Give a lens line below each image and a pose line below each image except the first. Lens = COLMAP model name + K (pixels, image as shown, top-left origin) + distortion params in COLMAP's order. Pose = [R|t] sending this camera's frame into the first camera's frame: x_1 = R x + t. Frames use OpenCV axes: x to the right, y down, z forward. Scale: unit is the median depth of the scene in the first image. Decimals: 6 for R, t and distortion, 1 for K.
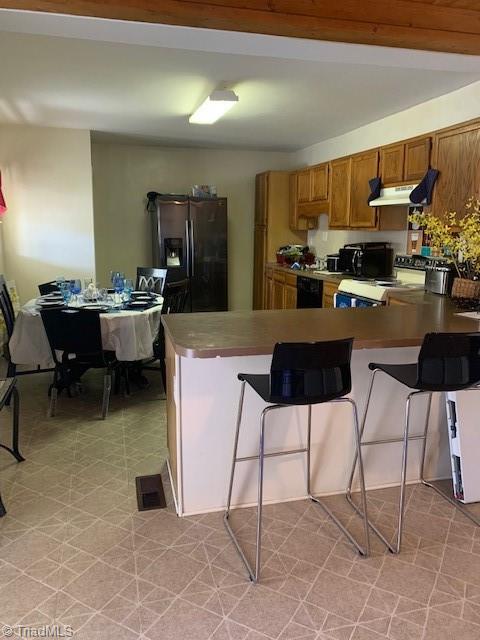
lens RADIAL K [[483.9, 0, 240.0], [0, 483.9, 320.0], [0, 0, 1]] dist [0.061427, -0.099993]
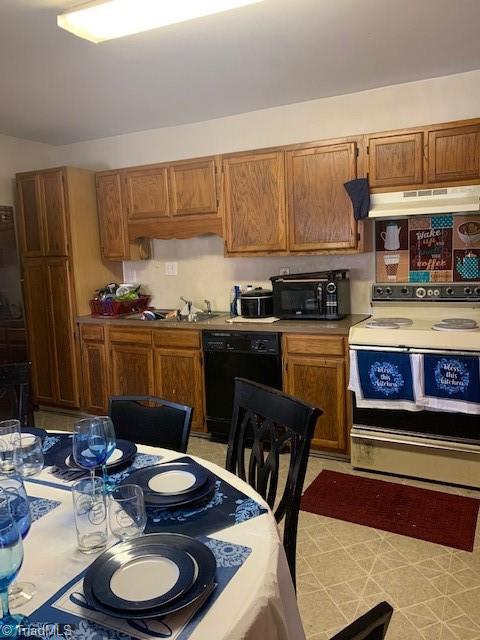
lens RADIAL K [[483.9, 0, 240.0], [0, 483.9, 320.0], [0, 0, 1]] dist [0.061427, -0.099993]
pose [[0.678979, -0.129392, 0.722665, -0.346658], [0.176887, 0.984180, 0.010021, -0.119713], [-0.712529, 0.121026, 0.691126, 0.616774]]
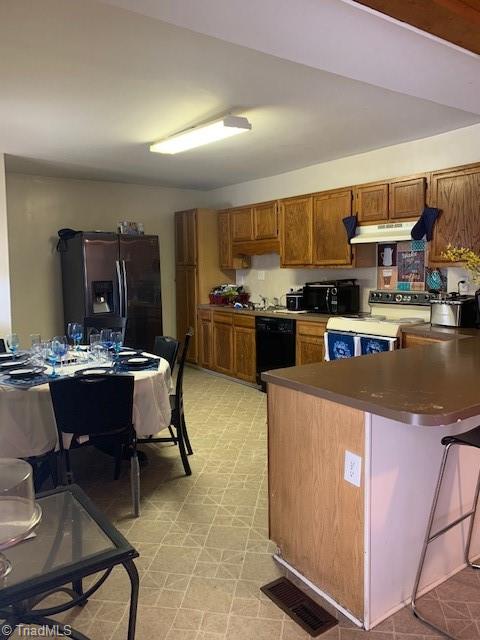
lens RADIAL K [[483.9, 0, 240.0], [0, 483.9, 320.0], [0, 0, 1]] dist [0.061427, -0.099993]
pose [[0.935120, -0.056980, 0.349720, -0.280884], [0.085305, 0.994158, -0.066121, -0.028497], [-0.343910, 0.091664, 0.934518, 0.147230]]
